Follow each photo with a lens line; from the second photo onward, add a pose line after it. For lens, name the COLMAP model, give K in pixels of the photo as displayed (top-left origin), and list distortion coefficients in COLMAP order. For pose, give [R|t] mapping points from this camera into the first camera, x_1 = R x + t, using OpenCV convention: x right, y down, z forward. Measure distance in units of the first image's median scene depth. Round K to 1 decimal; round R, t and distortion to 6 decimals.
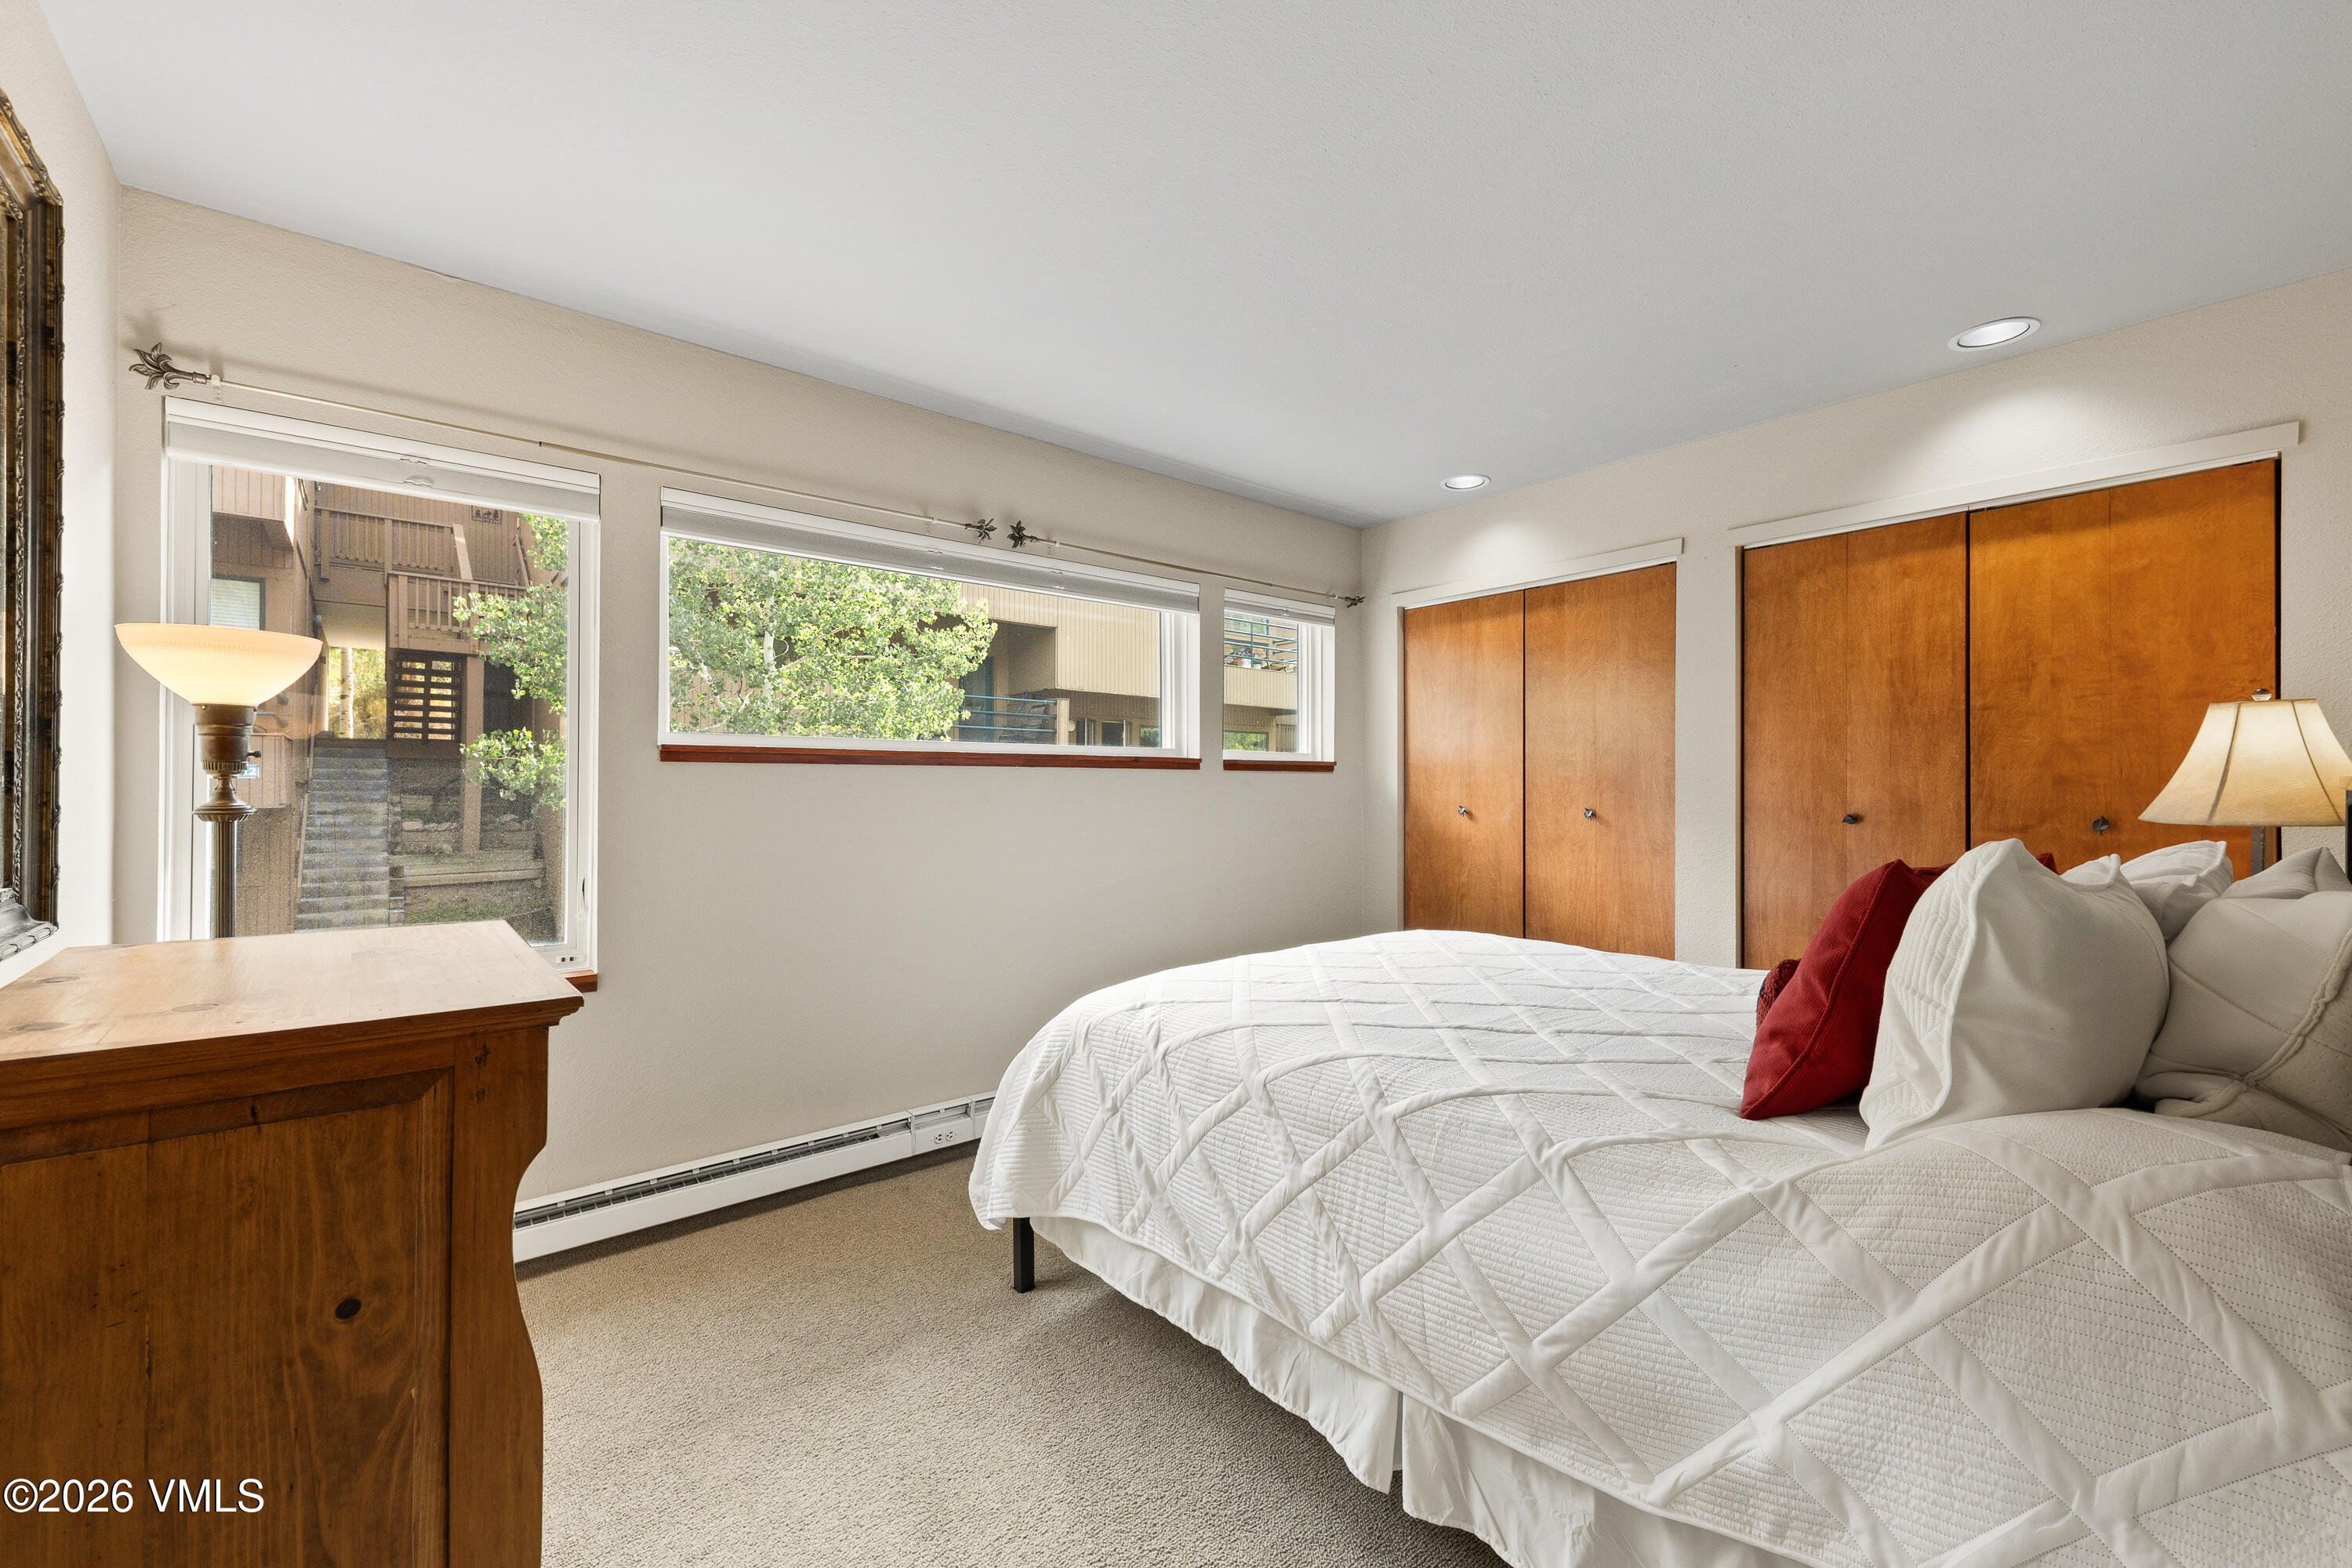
lens RADIAL K [[955.6, 0, 1181.7], [0, 955.6, 774.4], [0, 0, 1]] dist [0.013447, 0.000065]
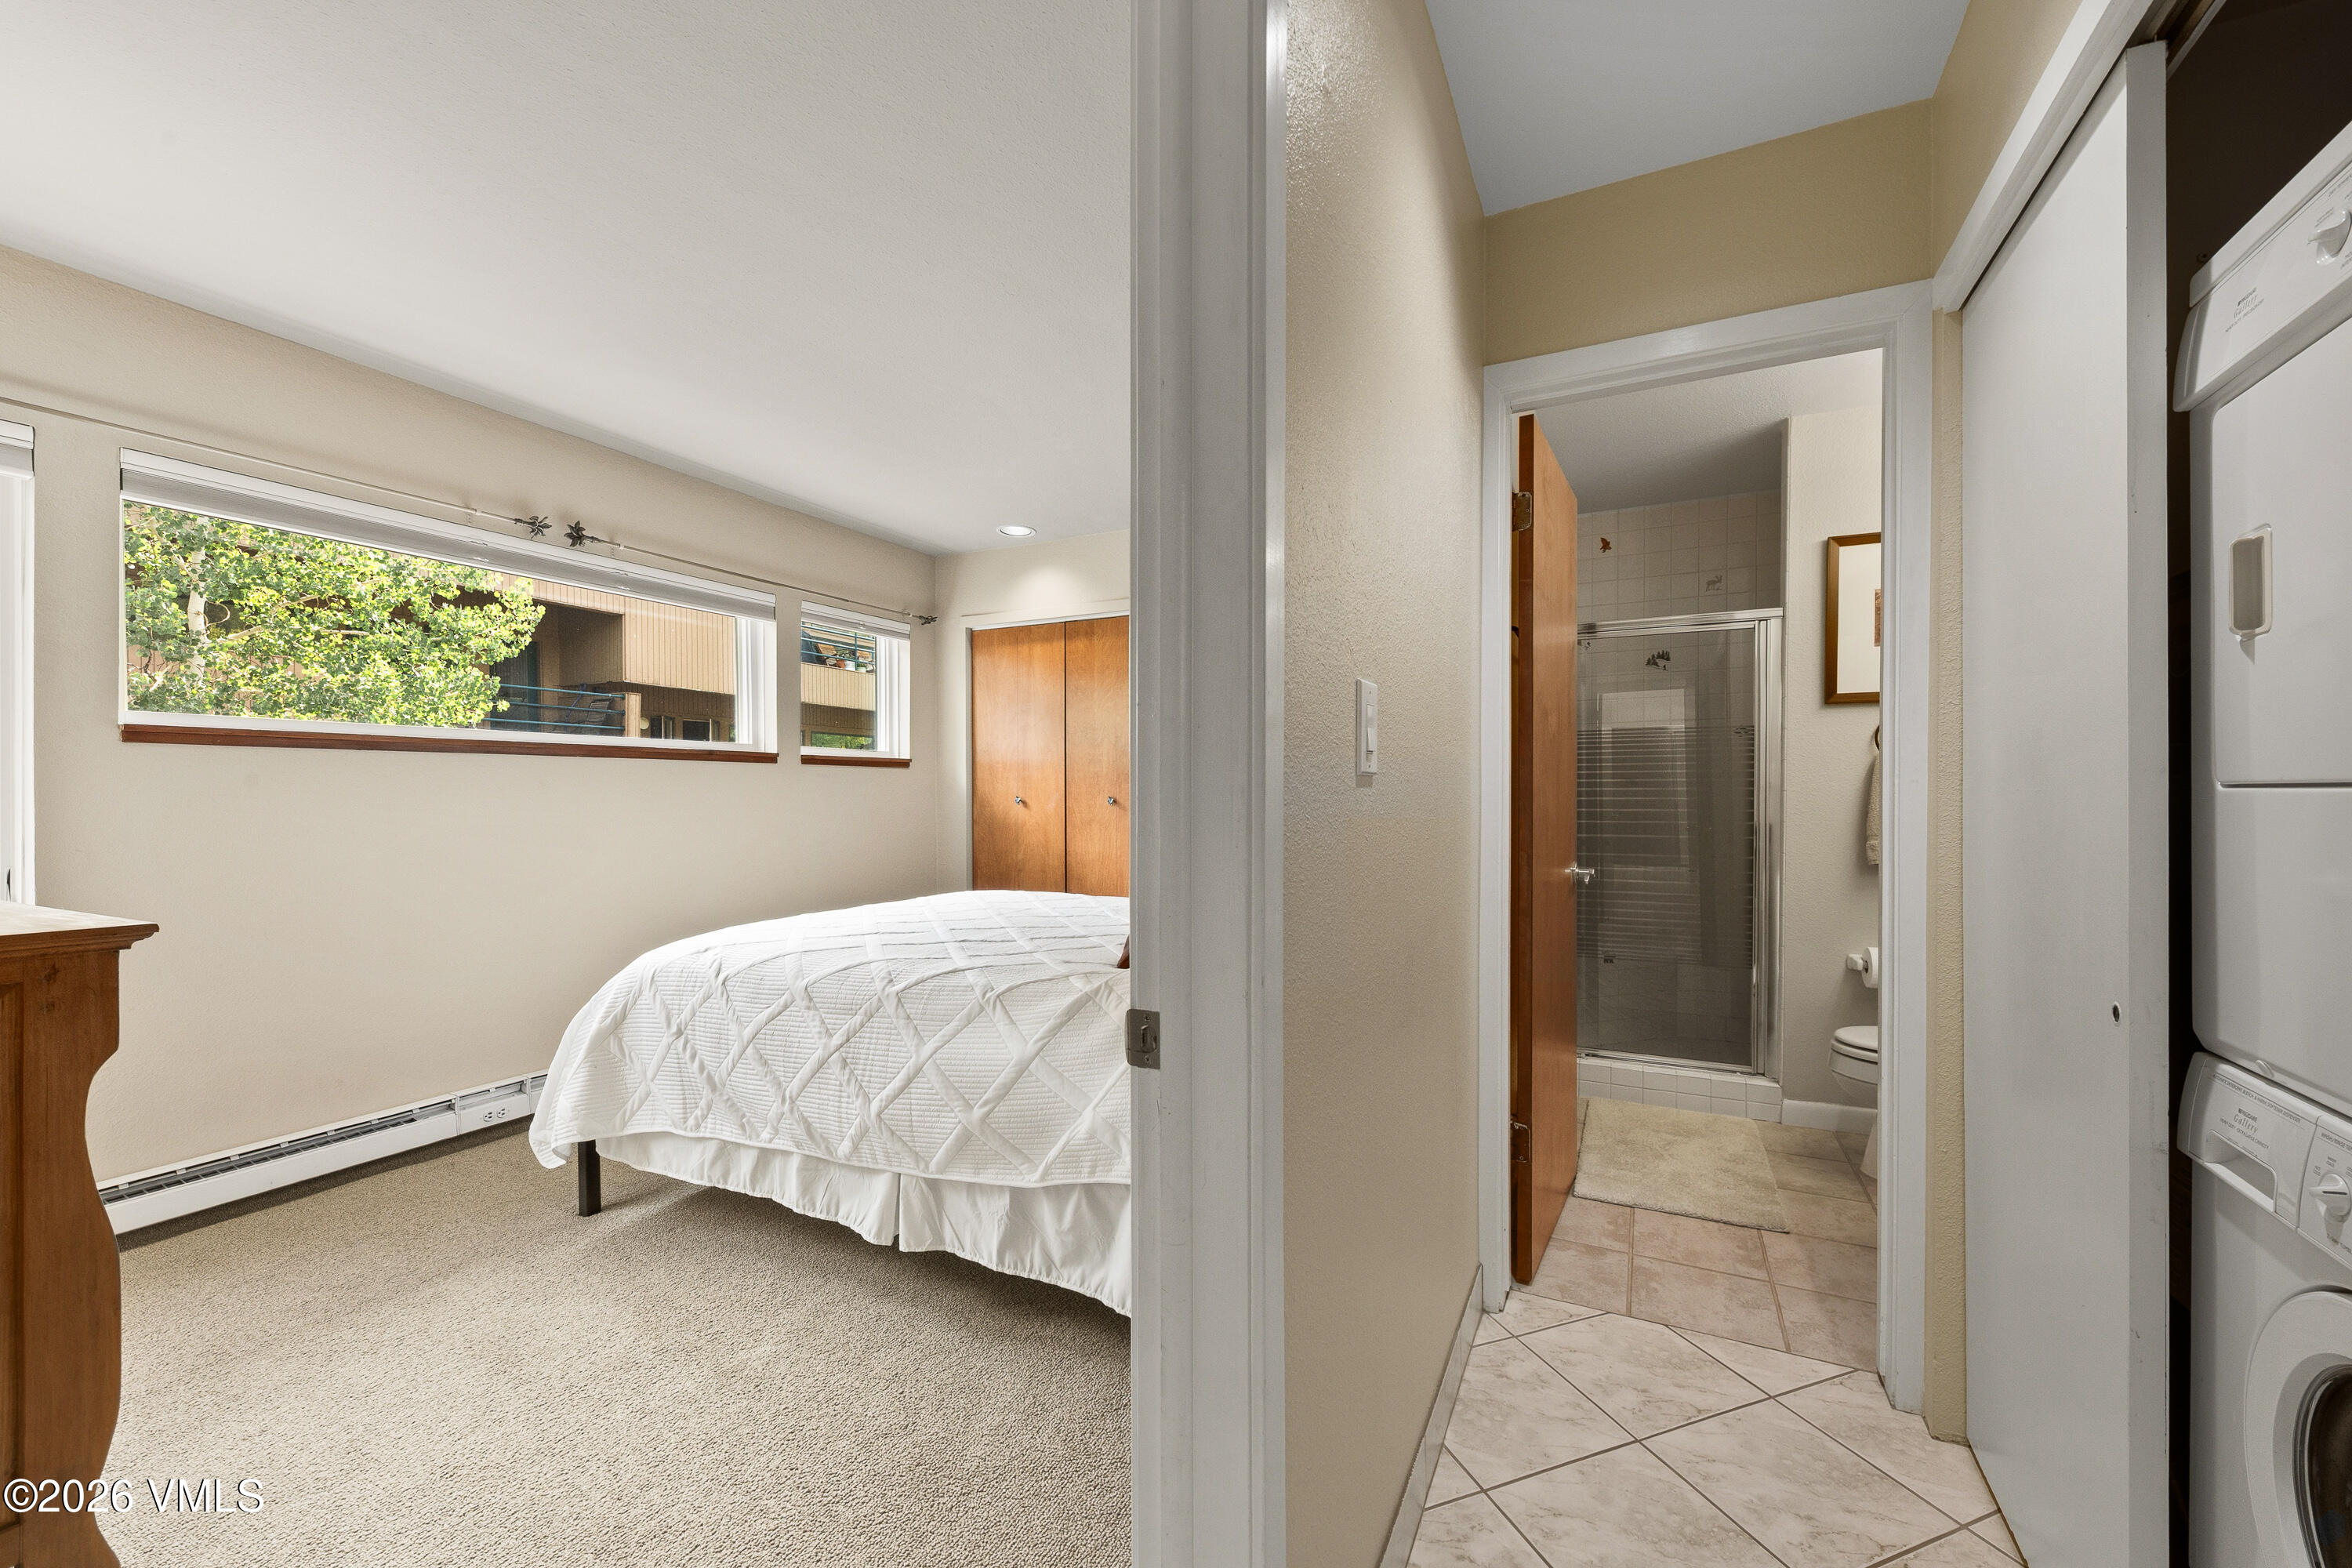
lens RADIAL K [[913.5, 0, 1213.2], [0, 913.5, 795.1], [0, 0, 1]] dist [0.014112, -0.006075]
pose [[0.904863, -0.003683, 0.425687, 0.045402], [-0.003631, 0.999859, 0.016369, 0.023594], [-0.425687, -0.016357, 0.904722, -0.319426]]
